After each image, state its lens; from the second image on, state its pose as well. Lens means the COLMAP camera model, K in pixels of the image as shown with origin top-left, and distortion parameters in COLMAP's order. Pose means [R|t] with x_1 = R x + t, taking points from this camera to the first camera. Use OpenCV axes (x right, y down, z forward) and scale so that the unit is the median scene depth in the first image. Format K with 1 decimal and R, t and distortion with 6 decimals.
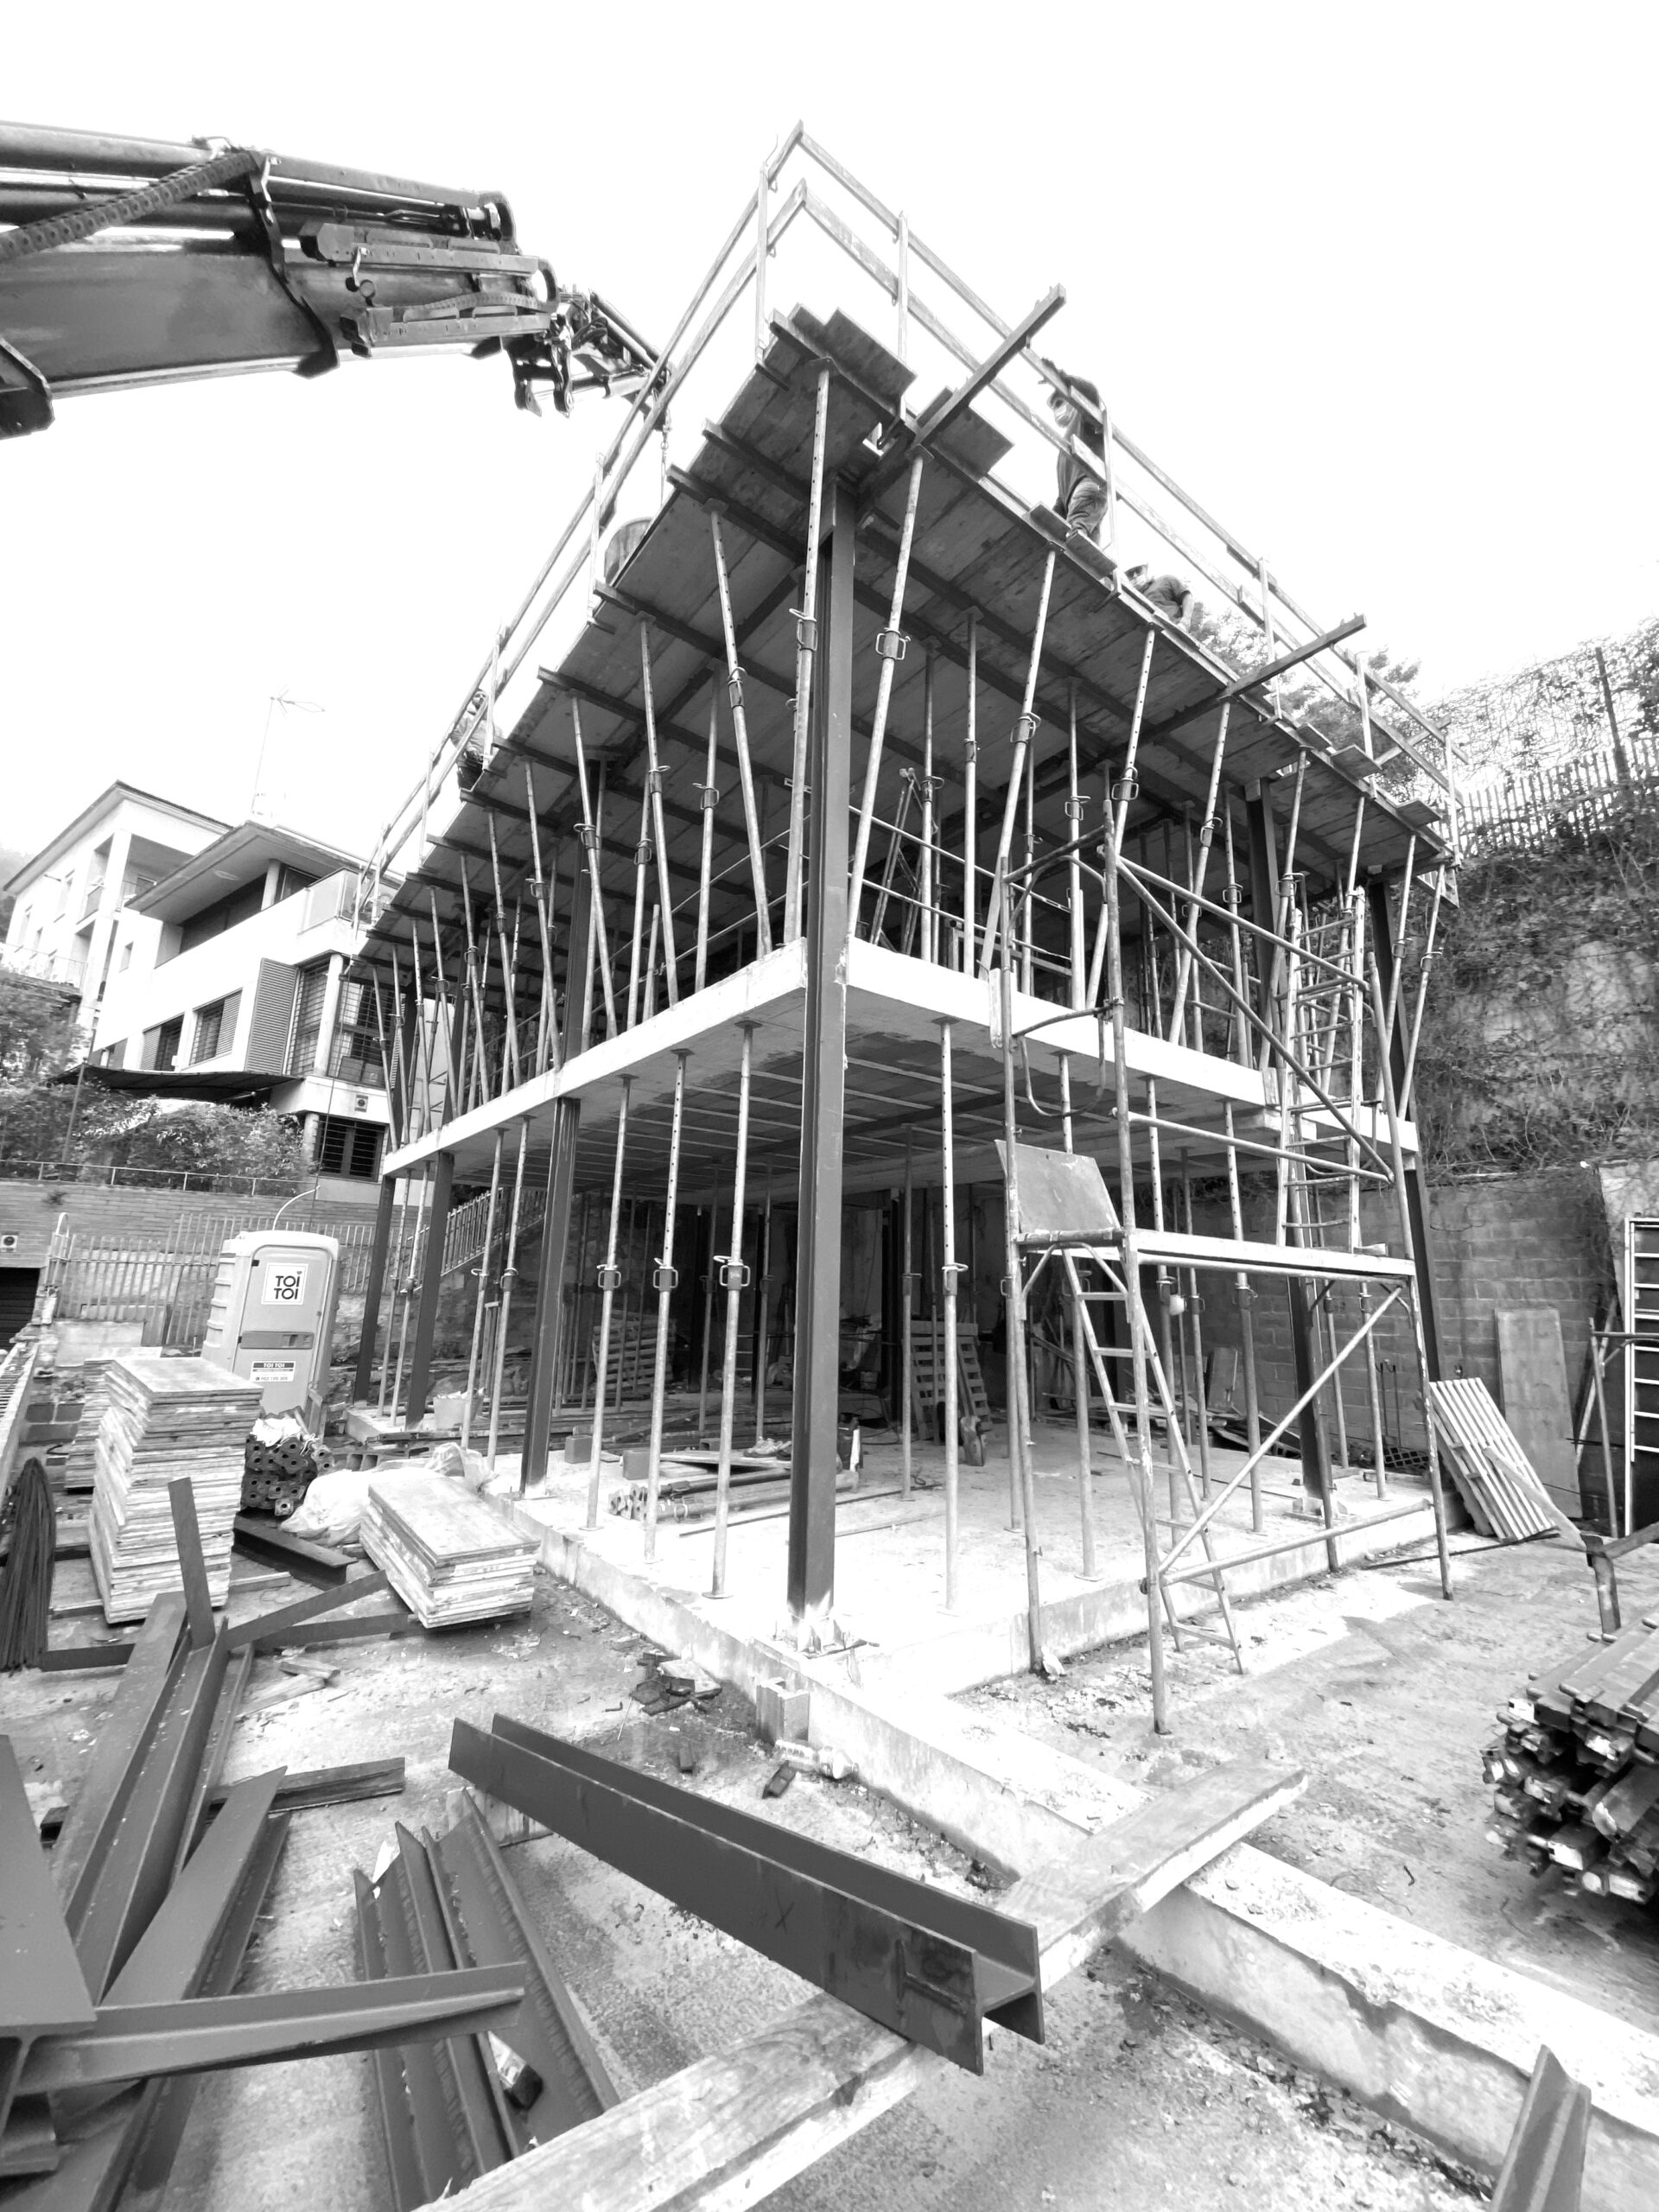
lens RADIAL K [[887.2, 0, 829.5], [0, 887.2, 1106.0], [0, 0, 1]] dist [0.041387, -0.025407]
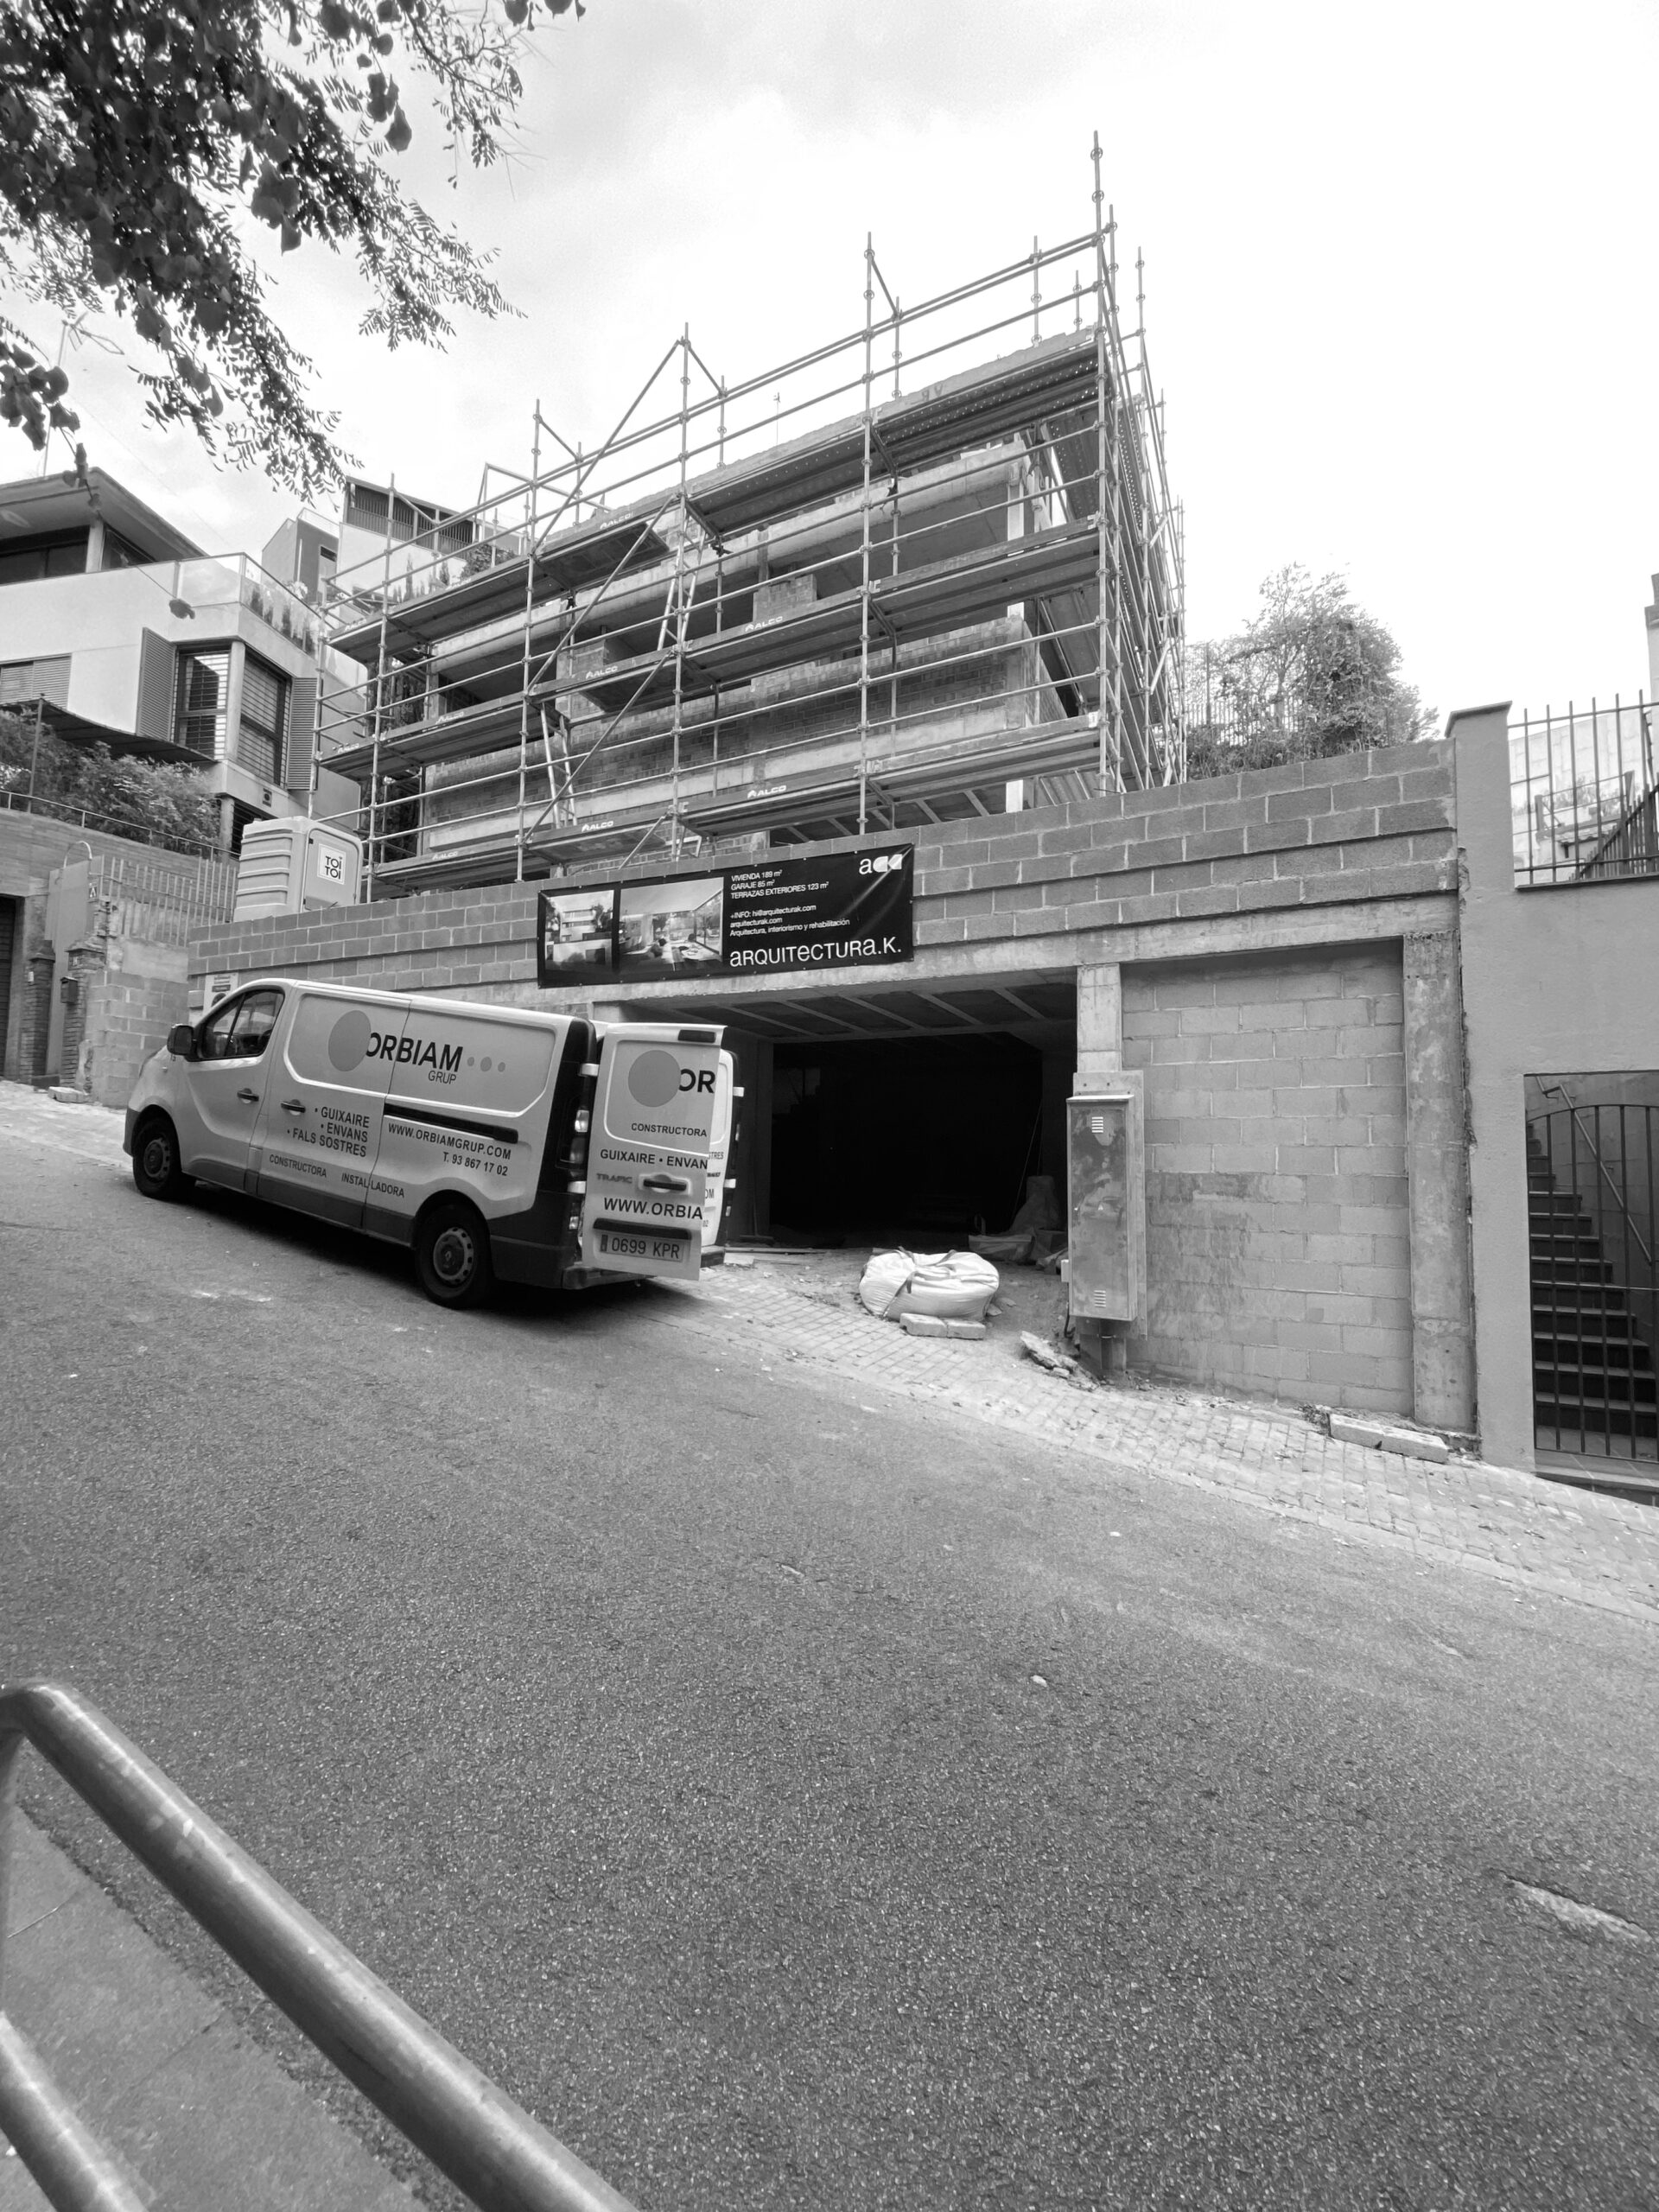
lens RADIAL K [[887.2, 0, 829.5], [0, 887.2, 1106.0], [0, 0, 1]] dist [0.041387, -0.025407]
pose [[0.901264, 0.026529, 0.432458, -0.566443], [-0.093773, 0.986410, 0.134916, 0.226505], [-0.423002, -0.162148, 0.891503, -0.421781]]
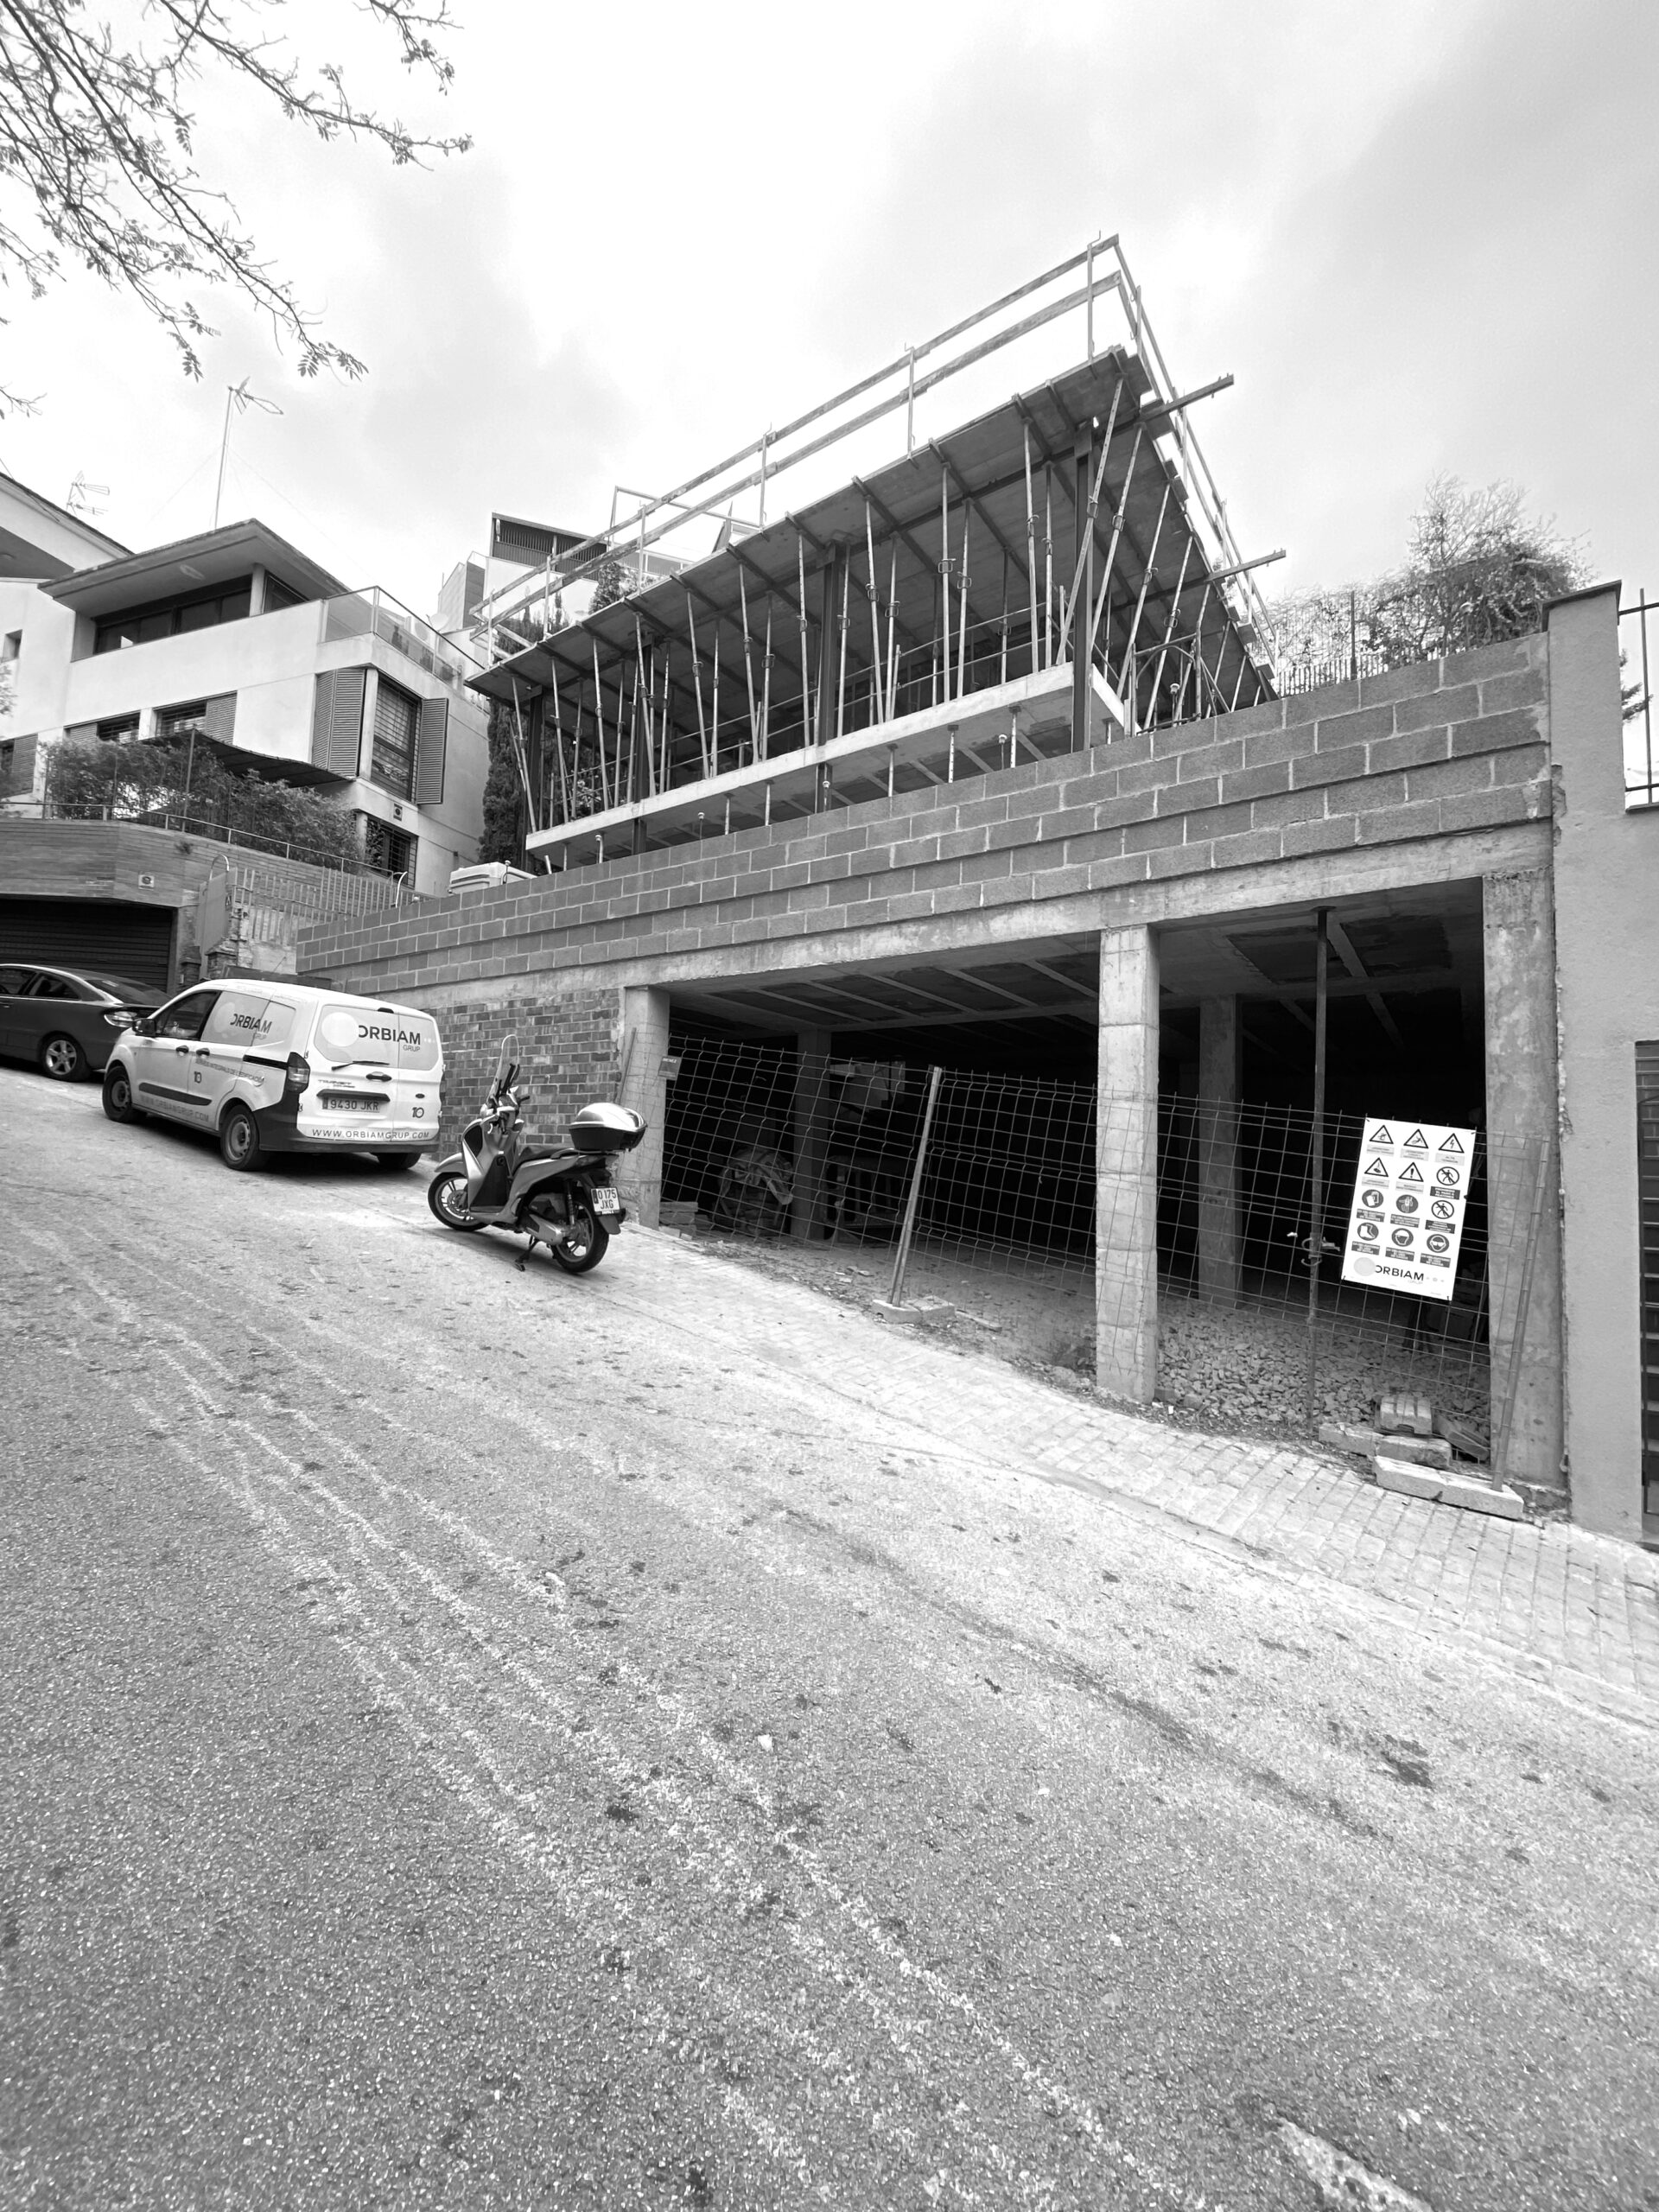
lens RADIAL K [[893.8, 0, 829.5], [0, 893.8, 1106.0], [0, 0, 1]] dist [0.020663, -0.011647]
pose [[0.960938, 0.035747, 0.274446, -0.449319], [-0.077425, 0.986752, 0.142568, 0.239824], [-0.265714, -0.158248, 0.950975, -0.425128]]
